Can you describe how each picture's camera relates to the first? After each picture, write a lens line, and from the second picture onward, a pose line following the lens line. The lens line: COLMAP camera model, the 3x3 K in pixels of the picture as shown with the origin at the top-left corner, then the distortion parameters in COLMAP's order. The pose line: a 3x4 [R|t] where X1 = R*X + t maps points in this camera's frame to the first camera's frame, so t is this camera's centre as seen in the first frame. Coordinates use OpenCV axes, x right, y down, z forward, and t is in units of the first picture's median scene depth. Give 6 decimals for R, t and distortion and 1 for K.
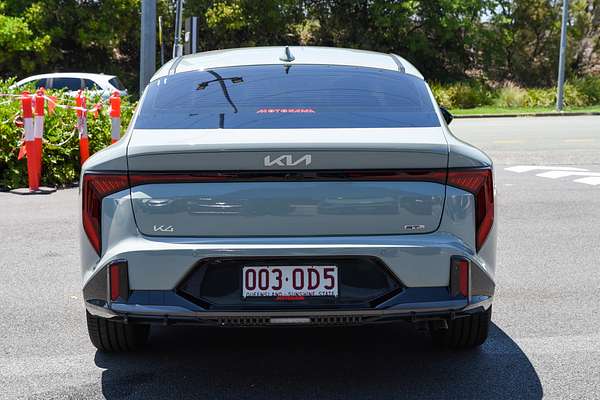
lens RADIAL K [[904.7, 0, 301.2], [0, 904.7, 201.6], [0, 0, 1]] dist [0.031347, 0.000000]
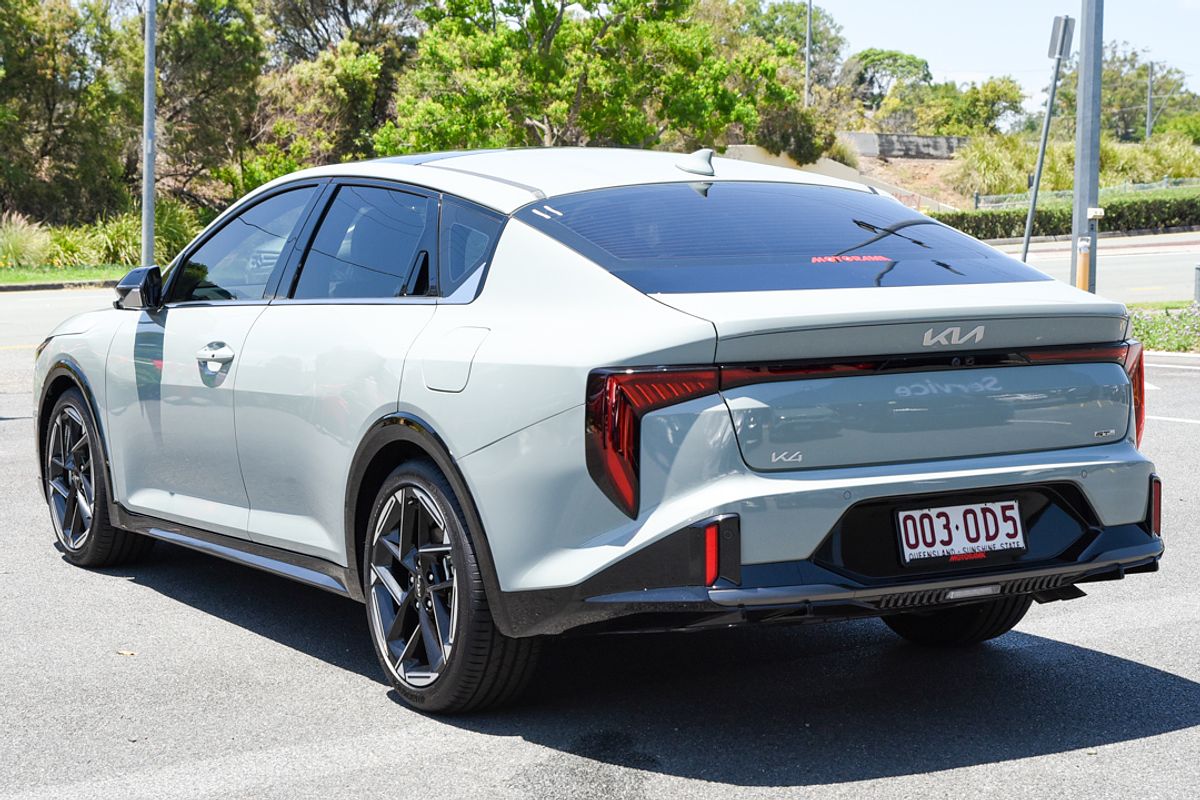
lens RADIAL K [[1809.3, 0, 601.3], [0, 1809.3, 403.8], [0, 0, 1]] dist [0.031347, 0.000000]
pose [[0.909147, -0.048087, 0.413689, -0.749087], [0.059360, 0.998132, -0.014429, 0.004719], [-0.412223, 0.037675, 0.910304, -0.033691]]
